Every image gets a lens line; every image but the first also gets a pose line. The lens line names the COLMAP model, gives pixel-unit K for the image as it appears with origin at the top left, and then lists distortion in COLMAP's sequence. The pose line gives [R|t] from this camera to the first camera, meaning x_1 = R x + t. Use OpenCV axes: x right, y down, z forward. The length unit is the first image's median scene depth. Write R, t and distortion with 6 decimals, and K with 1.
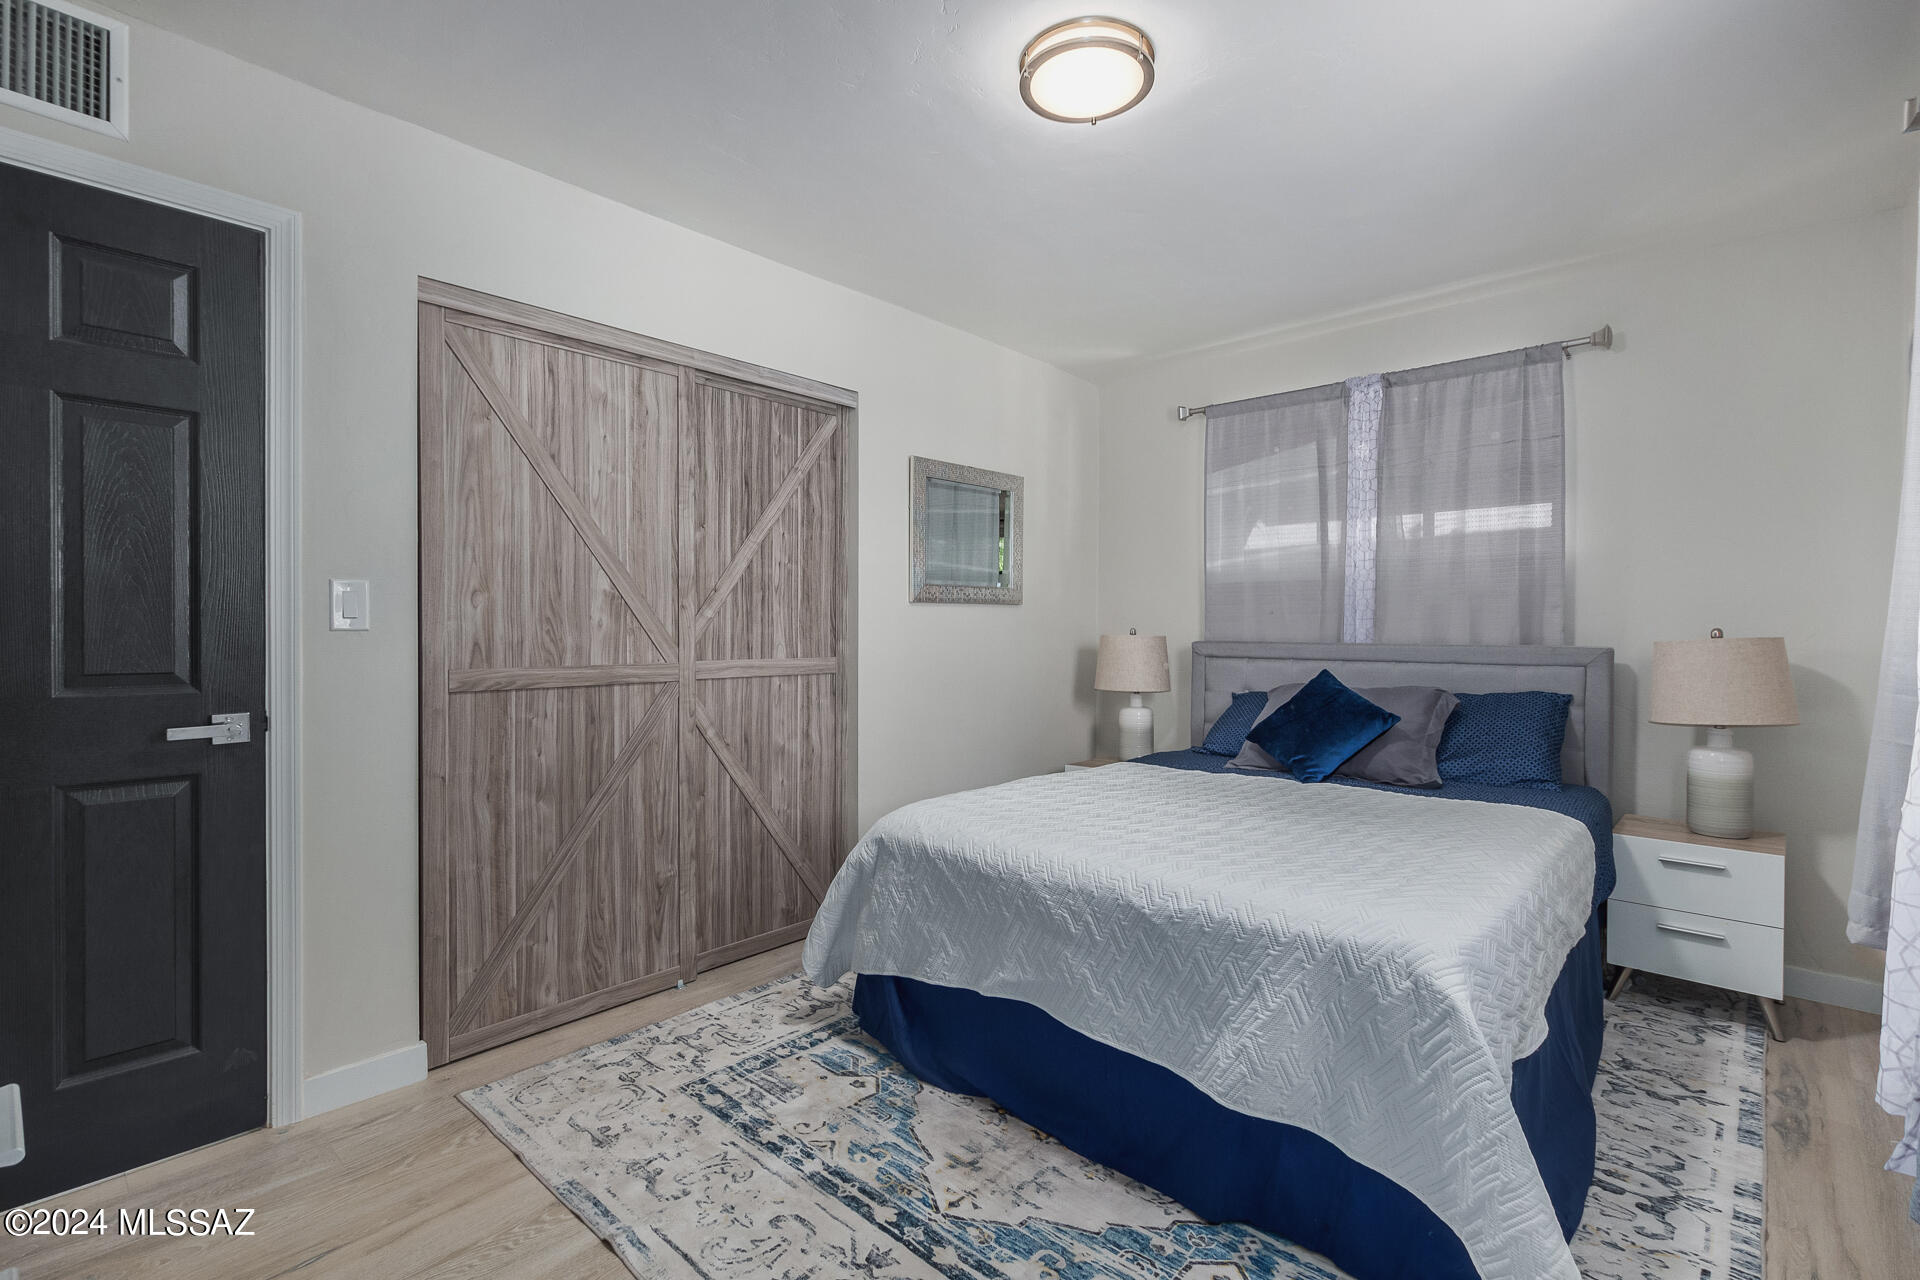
lens RADIAL K [[877.0, 0, 989.3], [0, 877.0, 635.0], [0, 0, 1]] dist [0.005642, 0.000449]
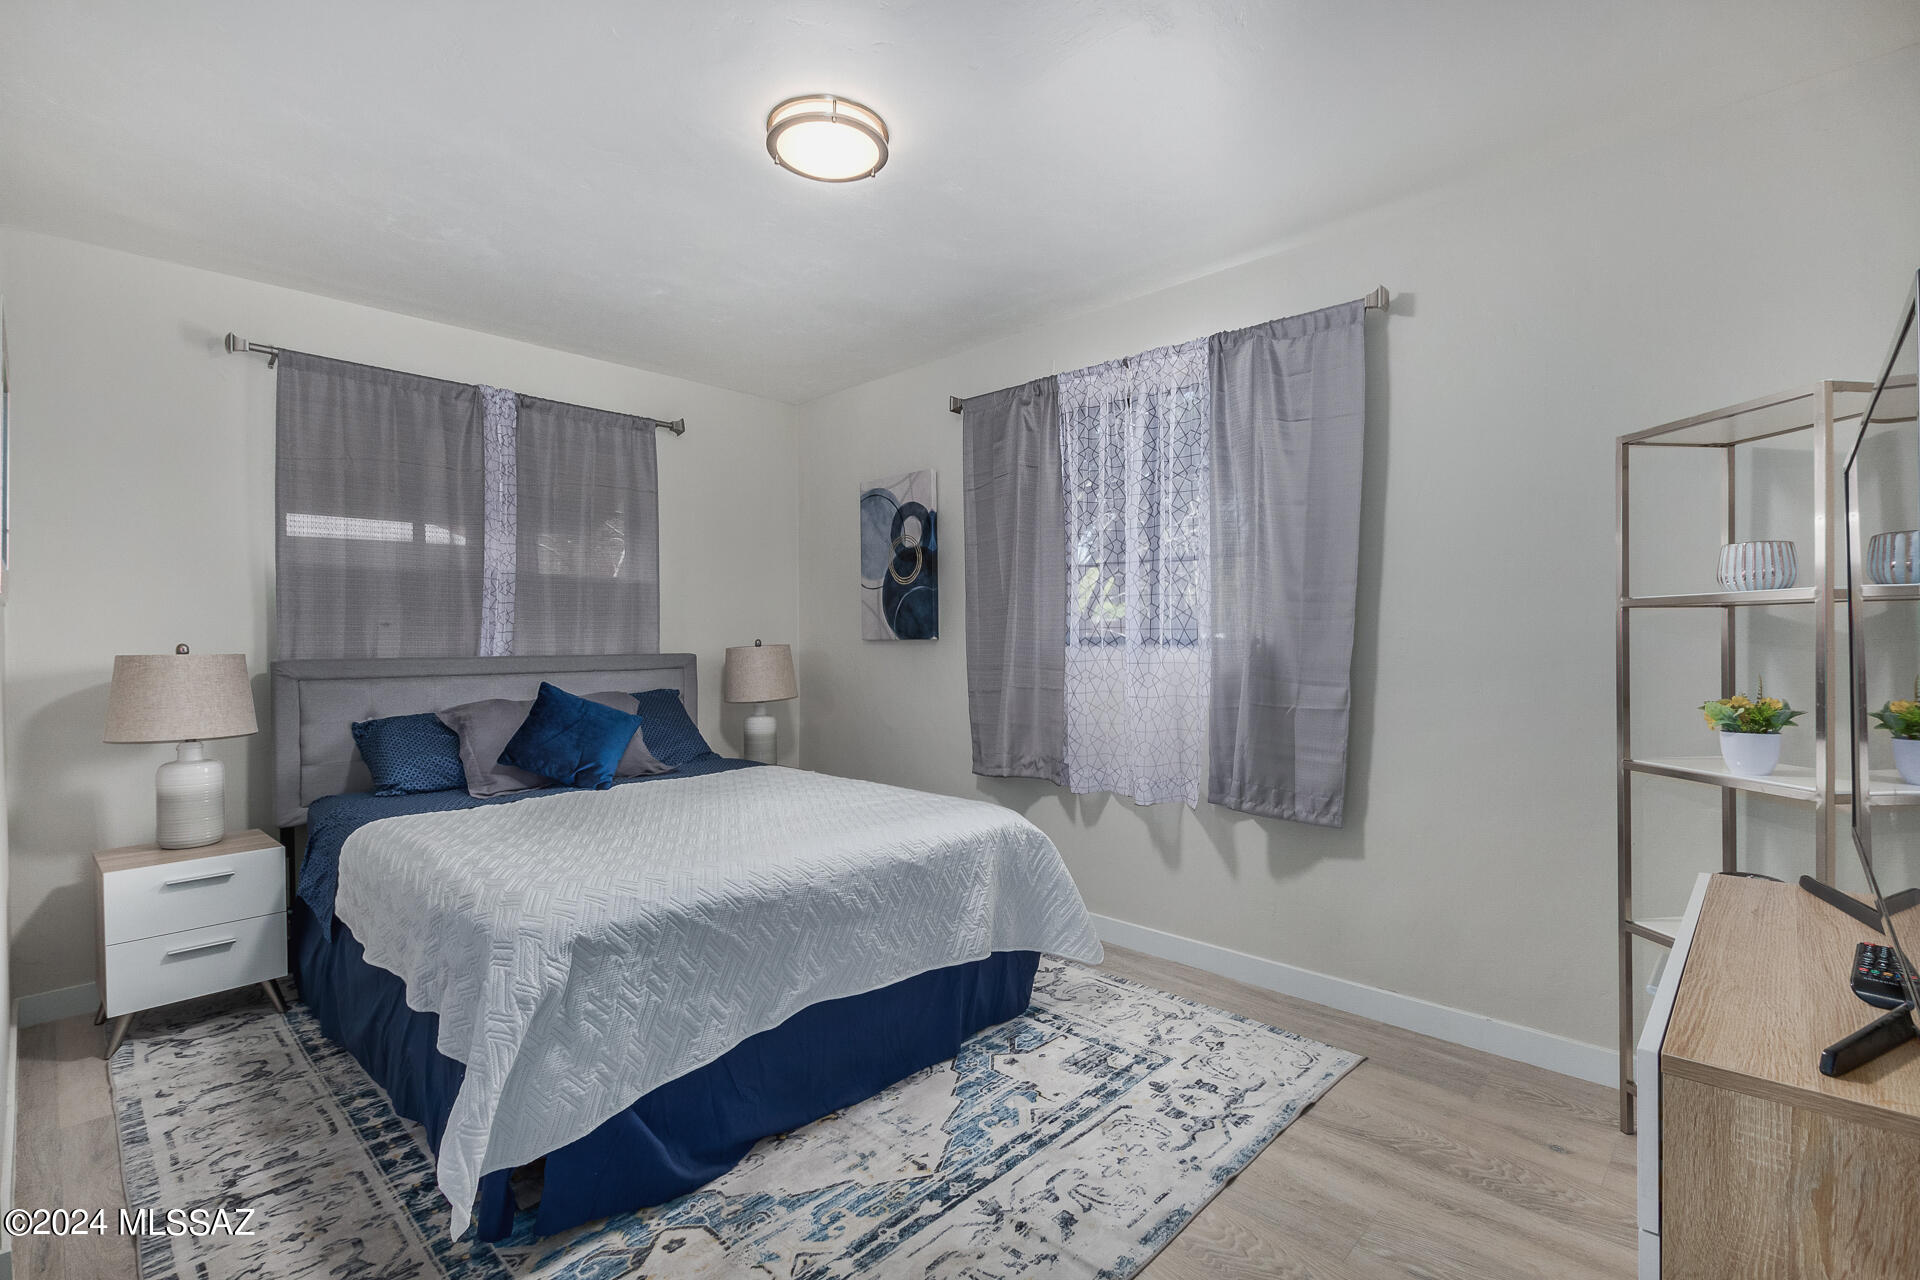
lens RADIAL K [[876.7, 0, 960.0], [0, 876.7, 640.0], [0, 0, 1]] dist [0.003278, -0.000720]
pose [[0.025423, -0.003245, 0.999672, -0.967641], [0.012041, 0.999923, 0.002940, -0.010466], [-0.999604, 0.011962, 0.025460, 0.784069]]
